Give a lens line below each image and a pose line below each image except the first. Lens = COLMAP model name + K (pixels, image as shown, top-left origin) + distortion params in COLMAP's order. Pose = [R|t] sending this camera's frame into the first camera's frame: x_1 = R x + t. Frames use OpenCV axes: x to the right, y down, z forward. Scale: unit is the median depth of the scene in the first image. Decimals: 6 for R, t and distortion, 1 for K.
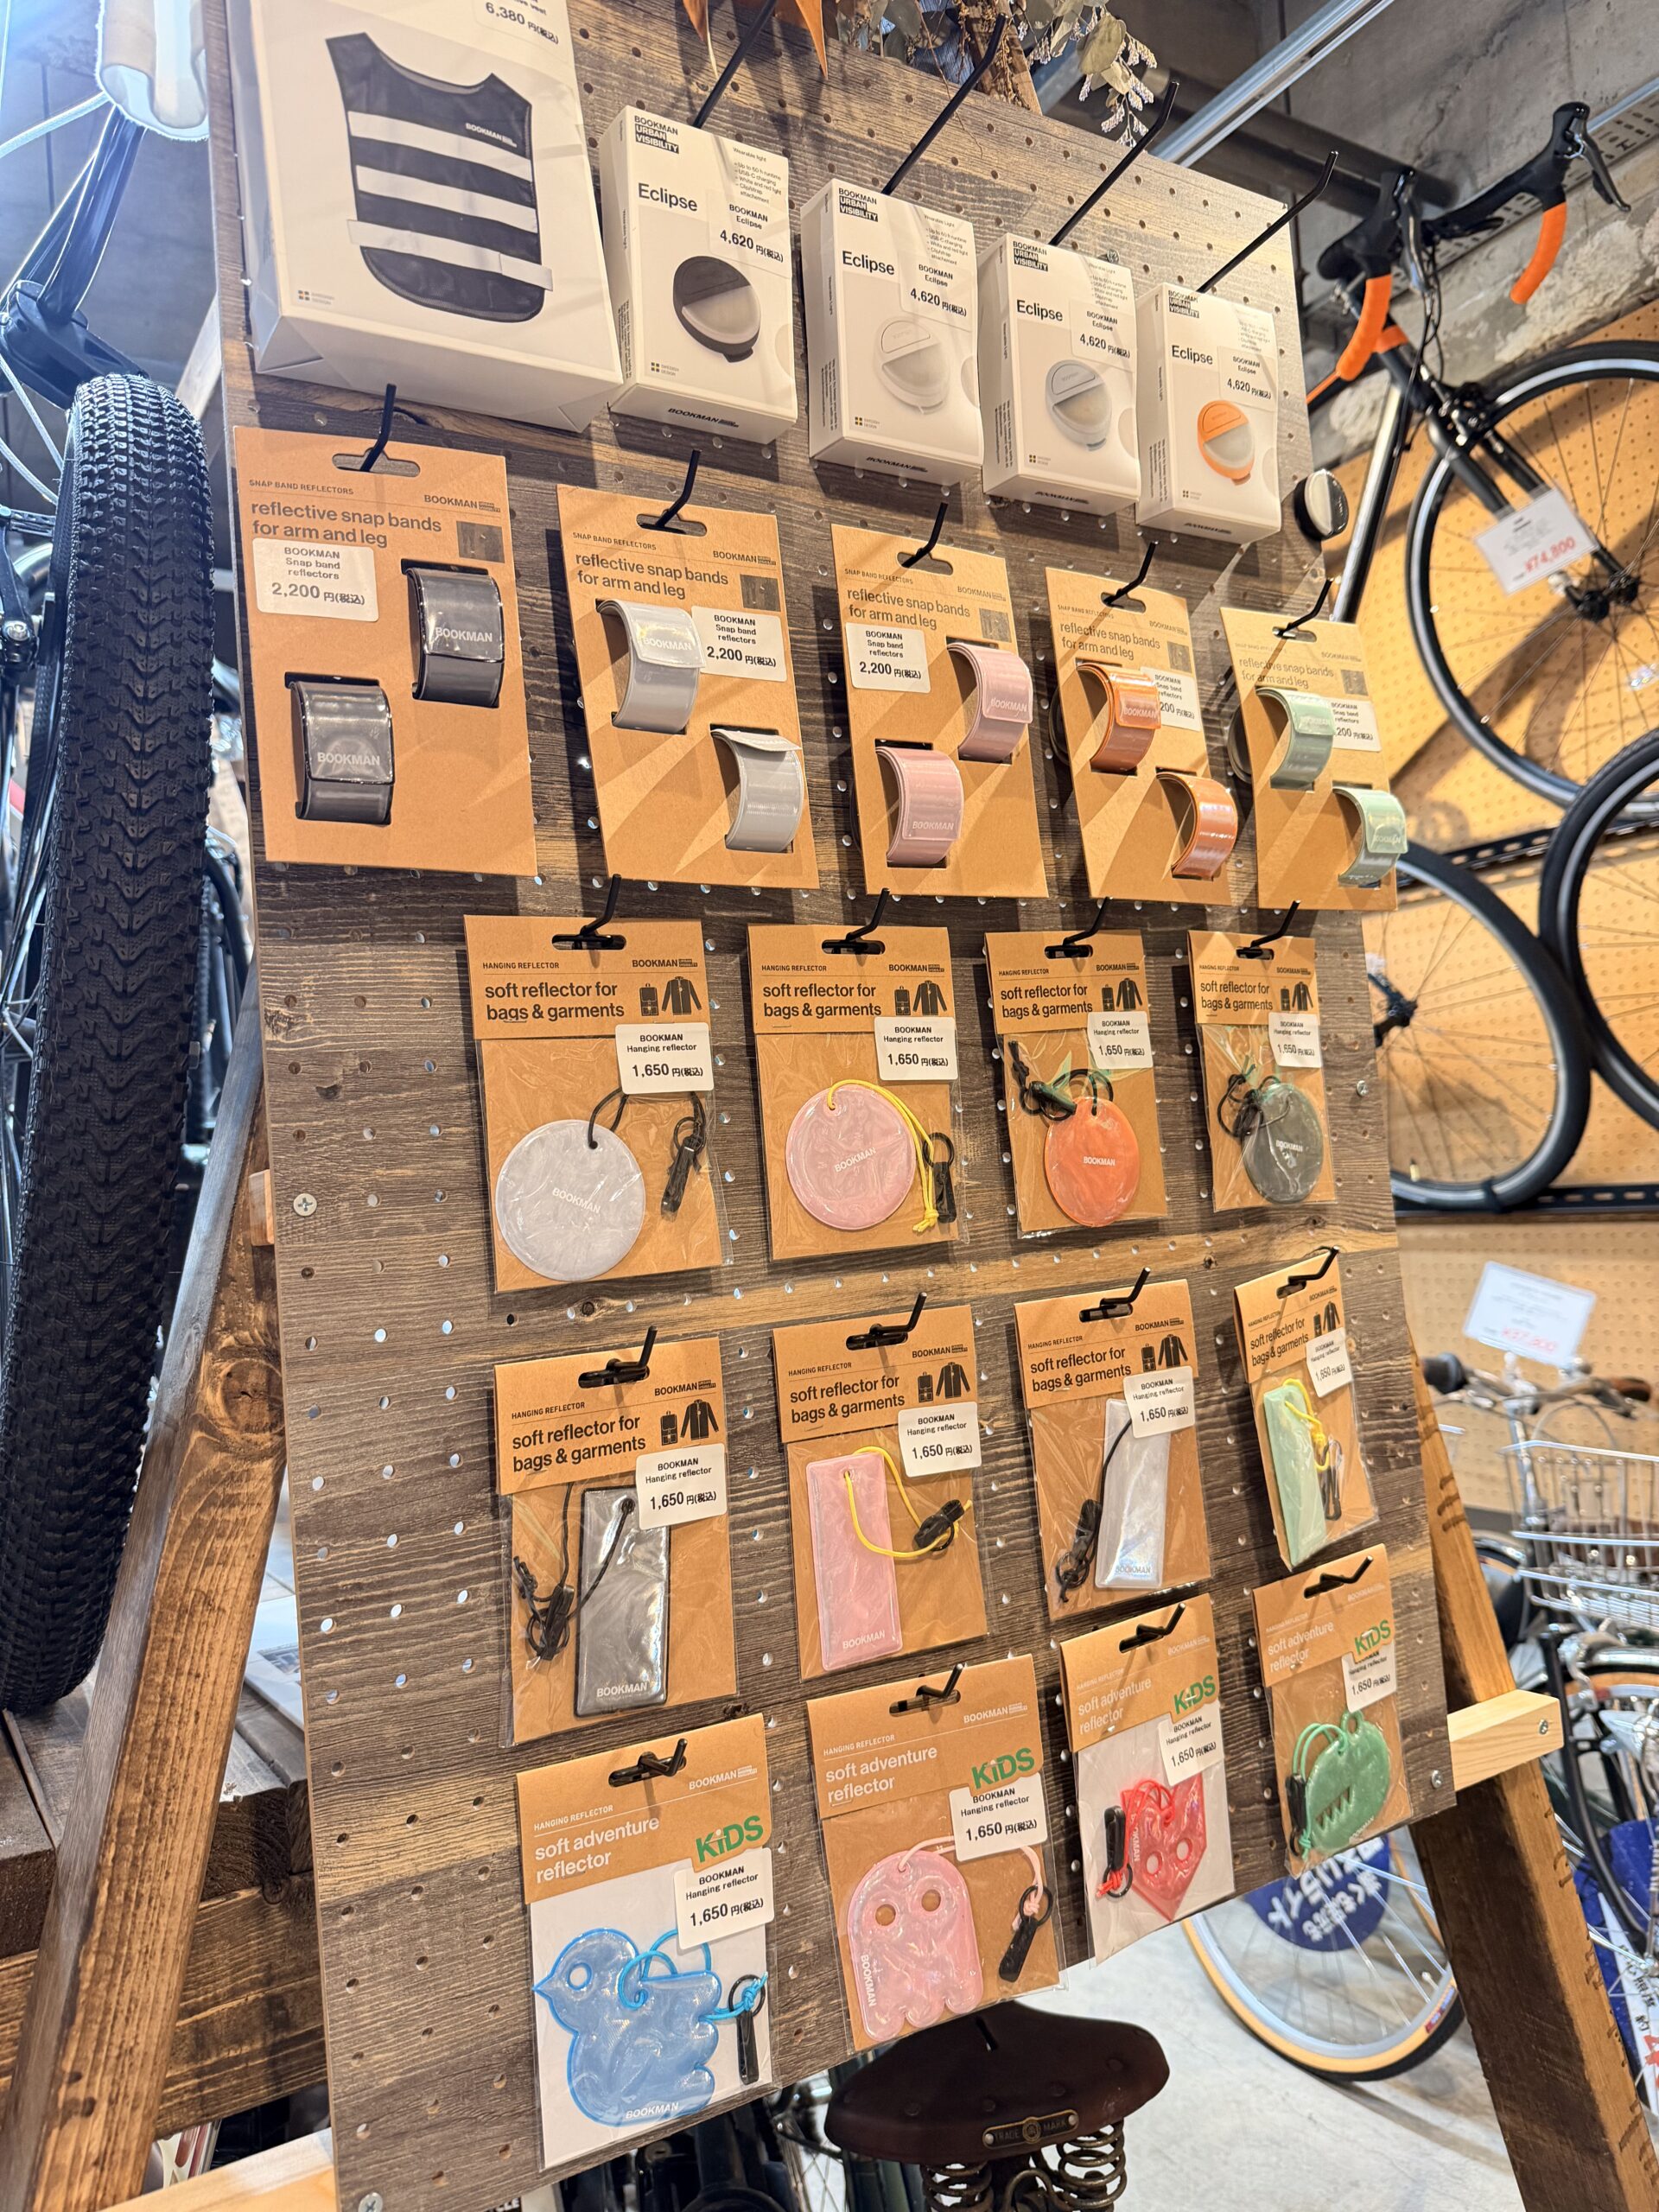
lens RADIAL K [[1604.5, 0, 808.9], [0, 1604.5, 1091.5], [0, 0, 1]] dist [0.037650, -0.069256]
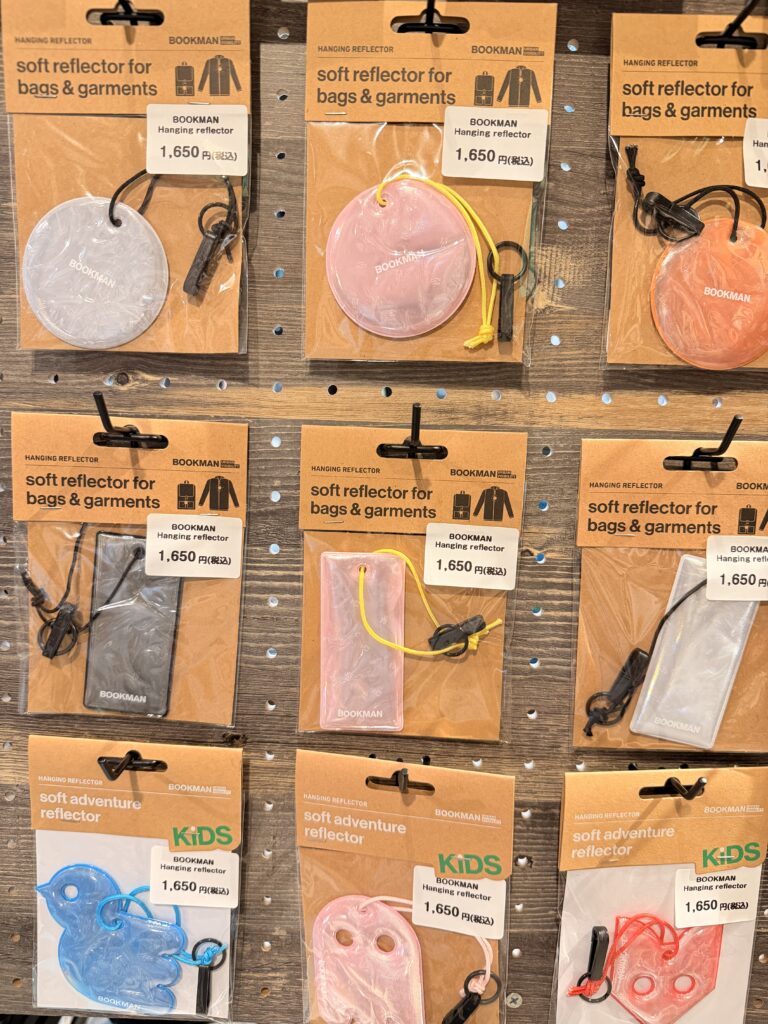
lens RADIAL K [[742.8, 0, 381.8], [0, 742.8, 522.0], [0, 0, 1]] dist [0.037650, -0.069256]
pose [[0.846129, 0.179794, -0.501737, 0.269214], [-0.067223, 0.969866, 0.234180, 0.088074], [0.528722, -0.164418, 0.832718, 0.580869]]
